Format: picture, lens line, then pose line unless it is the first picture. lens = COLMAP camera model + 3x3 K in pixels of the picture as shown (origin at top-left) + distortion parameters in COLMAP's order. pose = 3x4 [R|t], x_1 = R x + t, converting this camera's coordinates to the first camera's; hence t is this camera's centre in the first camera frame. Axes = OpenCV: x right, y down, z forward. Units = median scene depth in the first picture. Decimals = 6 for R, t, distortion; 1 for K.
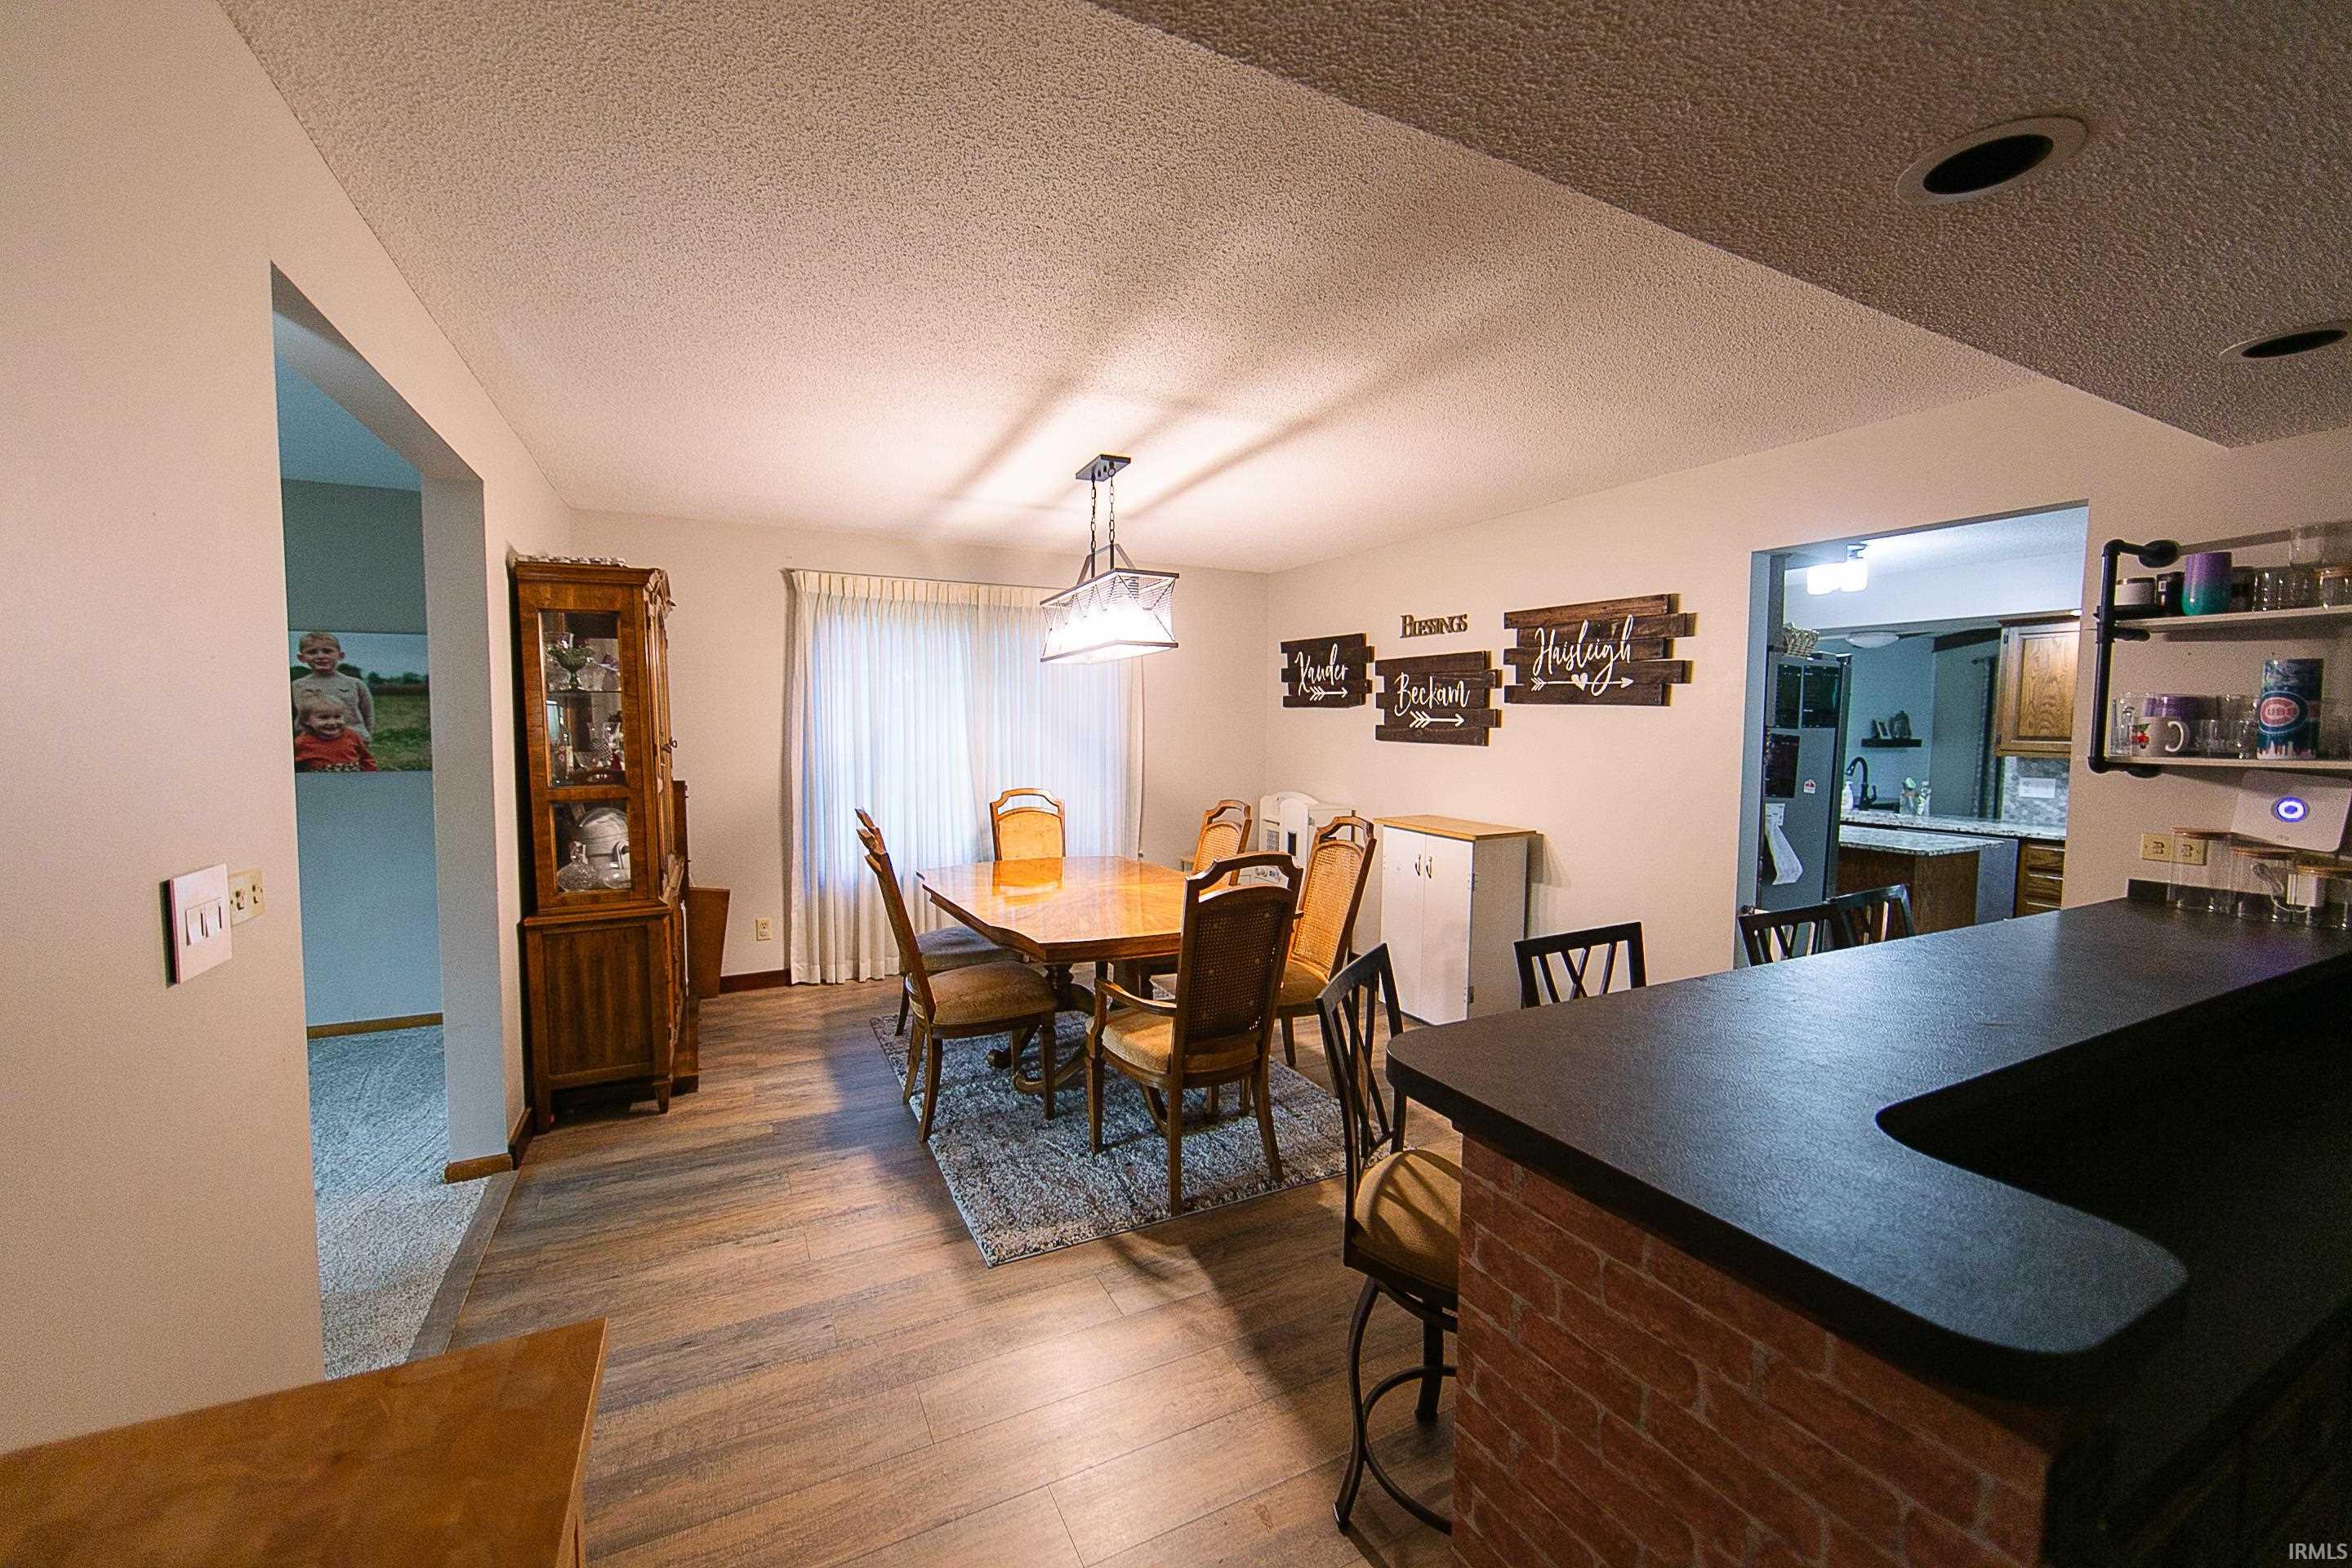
lens RADIAL K [[919.6, 0, 1173.6], [0, 919.6, 778.7], [0, 0, 1]] dist [-0.003950, 0.000421]
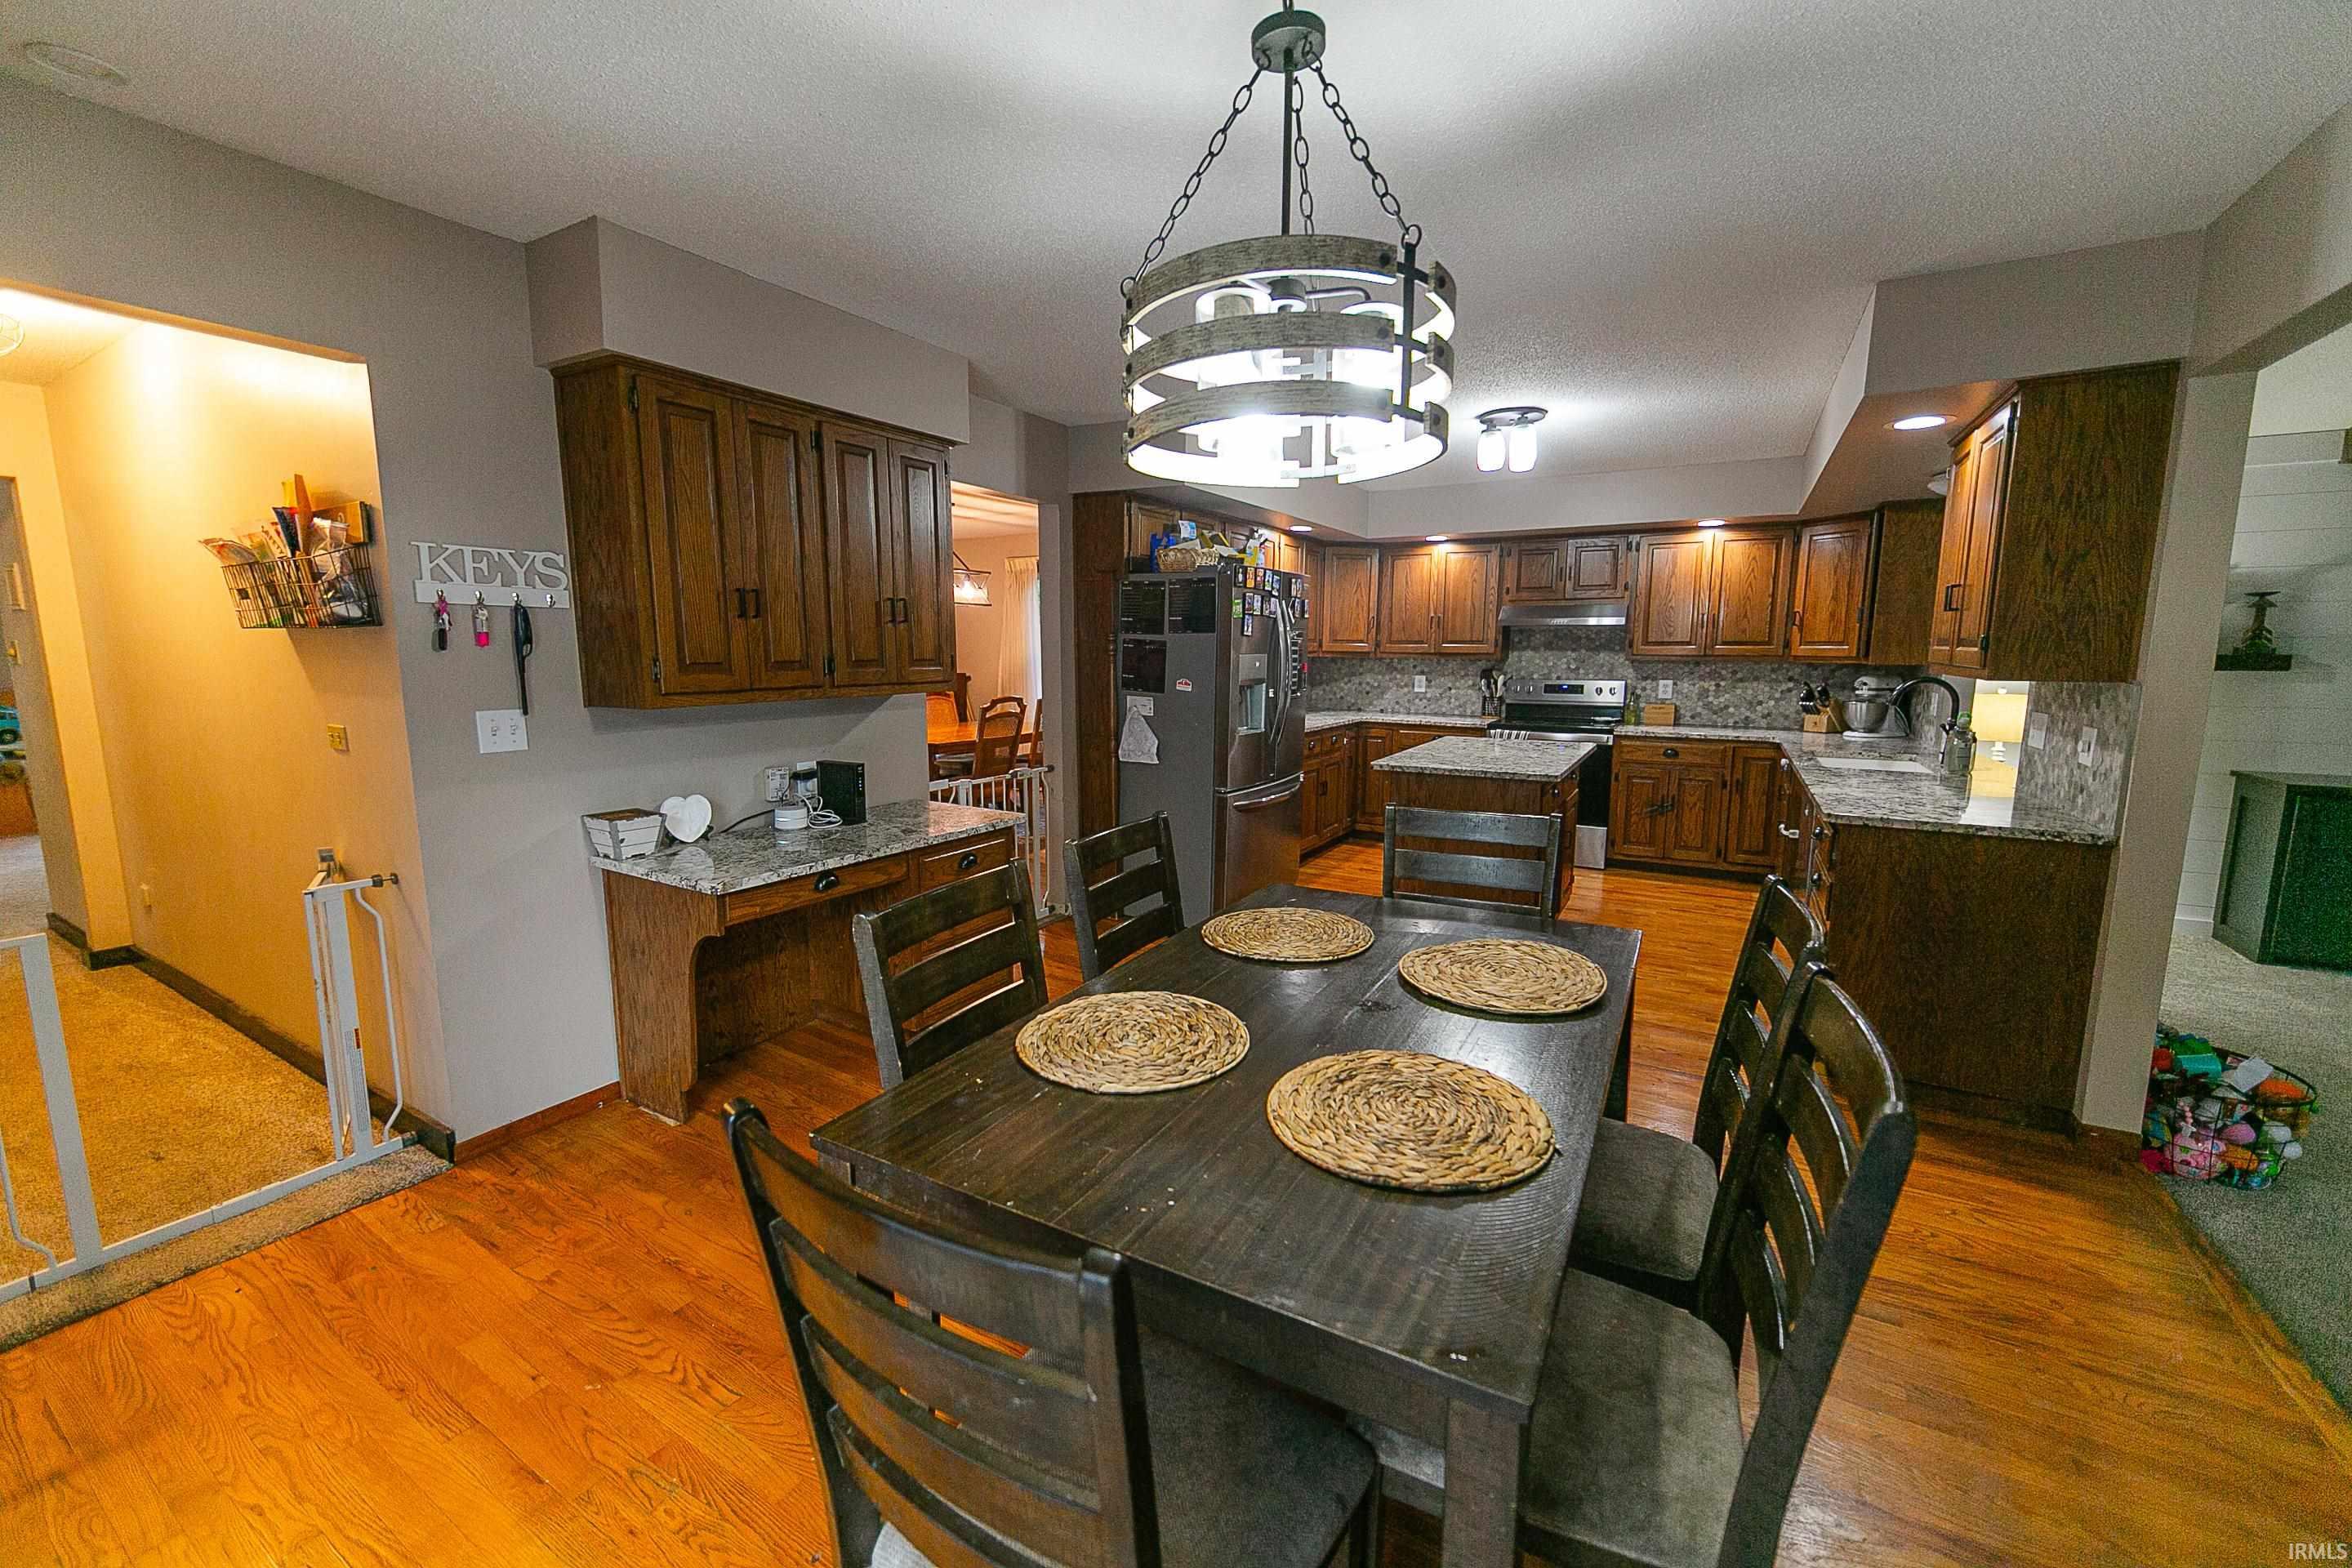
lens RADIAL K [[922.4, 0, 1172.9], [0, 922.4, 776.6], [0, 0, 1]] dist [0.002186, 0.000304]
pose [[0.538951, 0.109712, -0.835162, 1.143450], [-0.045922, 0.993834, 0.100922, 0.004728], [0.841085, -0.016040, 0.540666, 0.247506]]
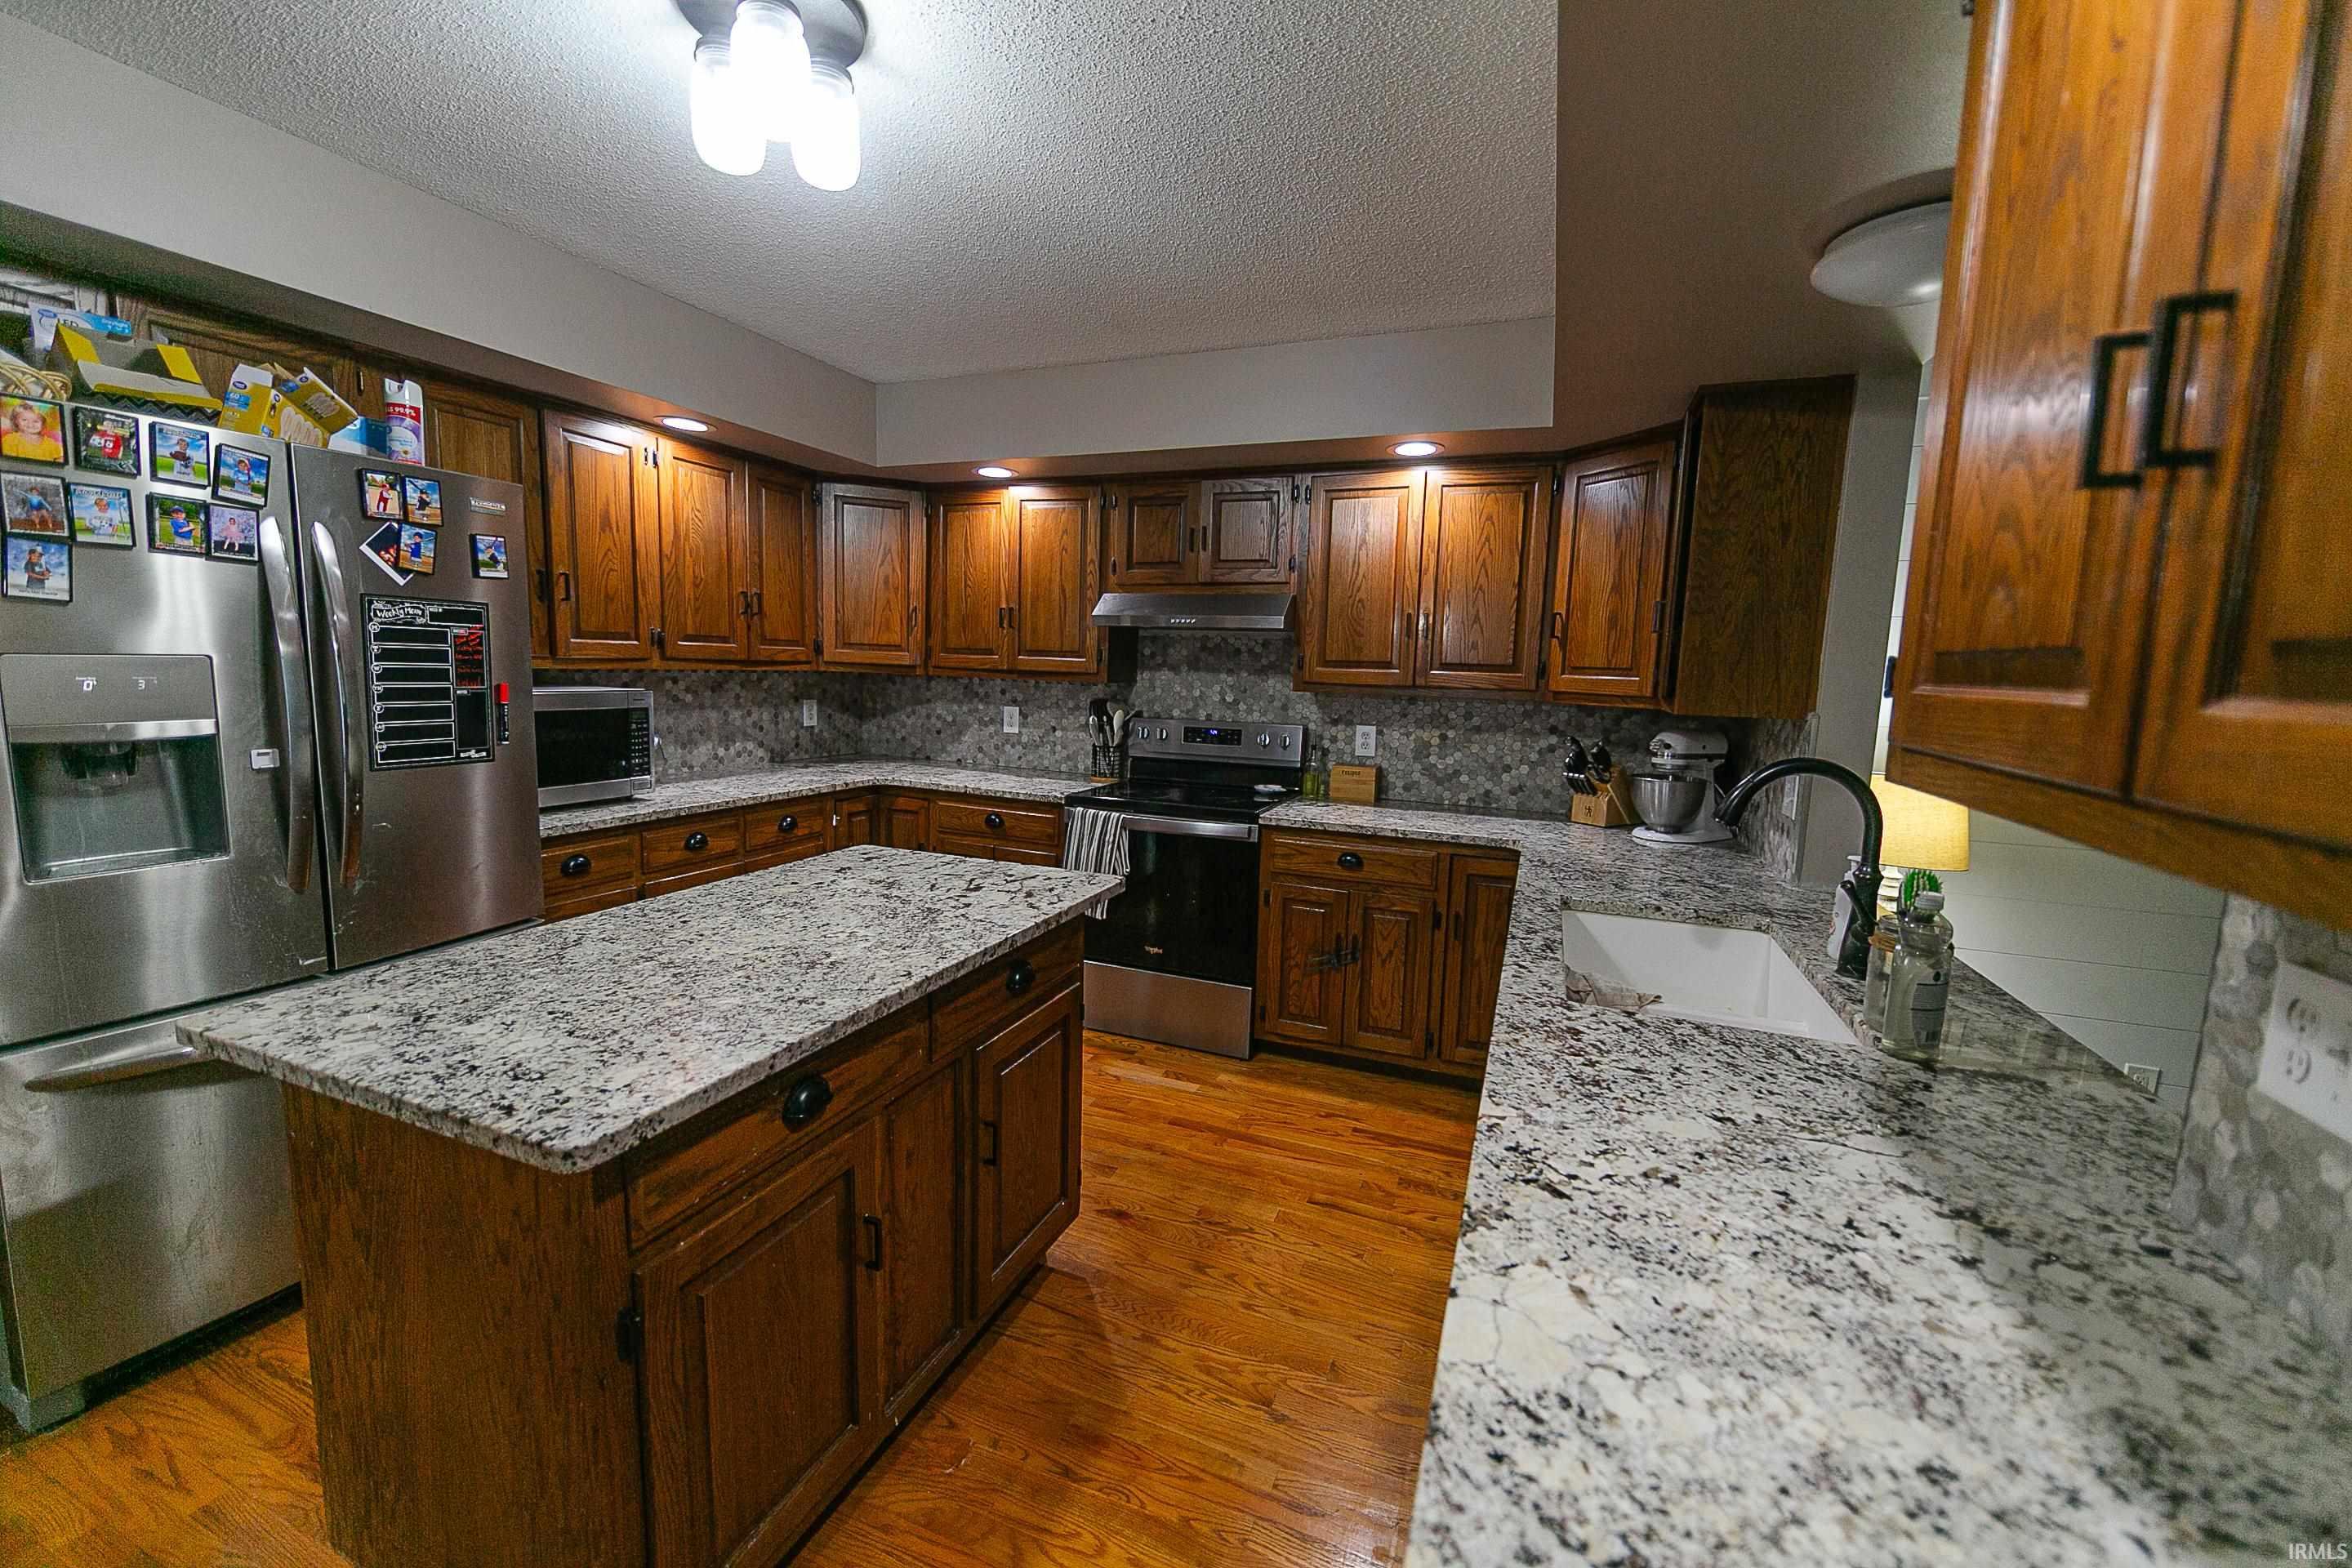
lens RADIAL K [[919.6, 0, 1173.6], [0, 919.6, 778.7], [0, 0, 1]] dist [-0.003950, 0.000421]
pose [[0.657269, 0.103318, -0.746541, 0.933731], [-0.068667, 0.994648, 0.077199, -0.028917], [0.750522, 0.000522, 0.660846, 0.797608]]
